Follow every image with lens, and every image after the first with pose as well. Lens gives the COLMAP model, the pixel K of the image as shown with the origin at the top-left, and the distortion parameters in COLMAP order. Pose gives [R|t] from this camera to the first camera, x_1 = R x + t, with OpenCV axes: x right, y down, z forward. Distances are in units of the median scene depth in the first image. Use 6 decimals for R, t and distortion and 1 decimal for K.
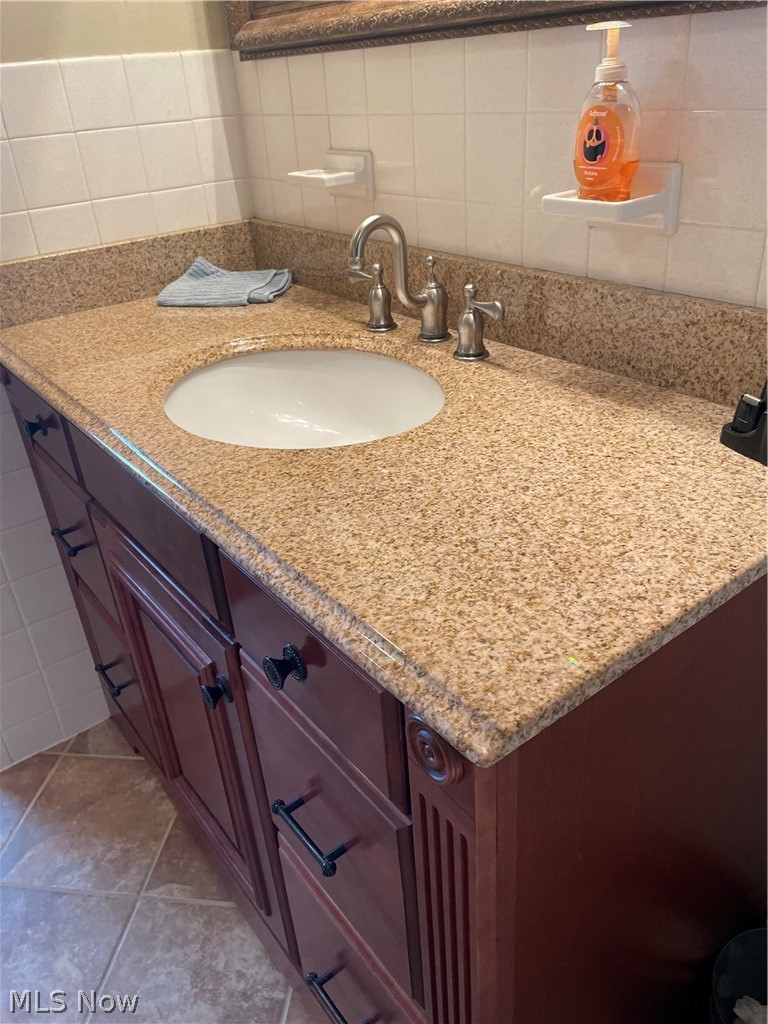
lens RADIAL K [[775.0, 0, 383.7], [0, 775.0, 508.8], [0, 0, 1]] dist [0.047972, -0.019992]
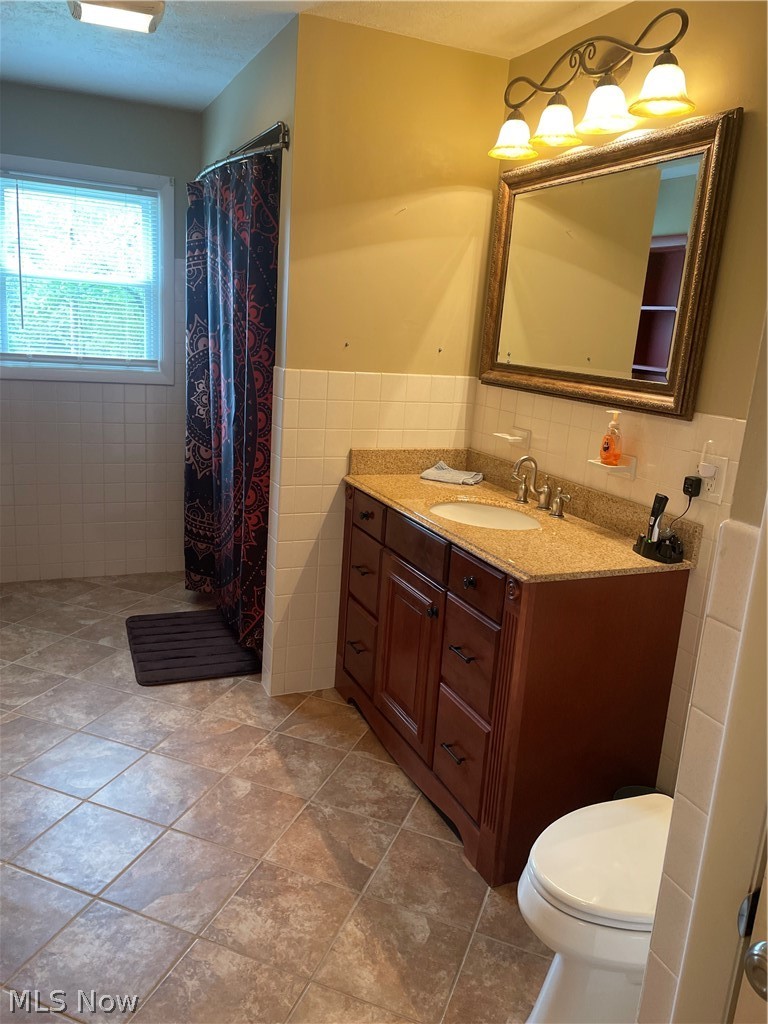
lens RADIAL K [[775.0, 0, 382.4], [0, 775.0, 510.7], [0, 0, 1]] dist [0.047972, -0.019992]
pose [[0.963861, 0.182982, -0.193622, 0.050185], [-0.229031, 0.940391, -0.251415, 0.459389], [0.136076, 0.286675, 0.948315, -1.213045]]
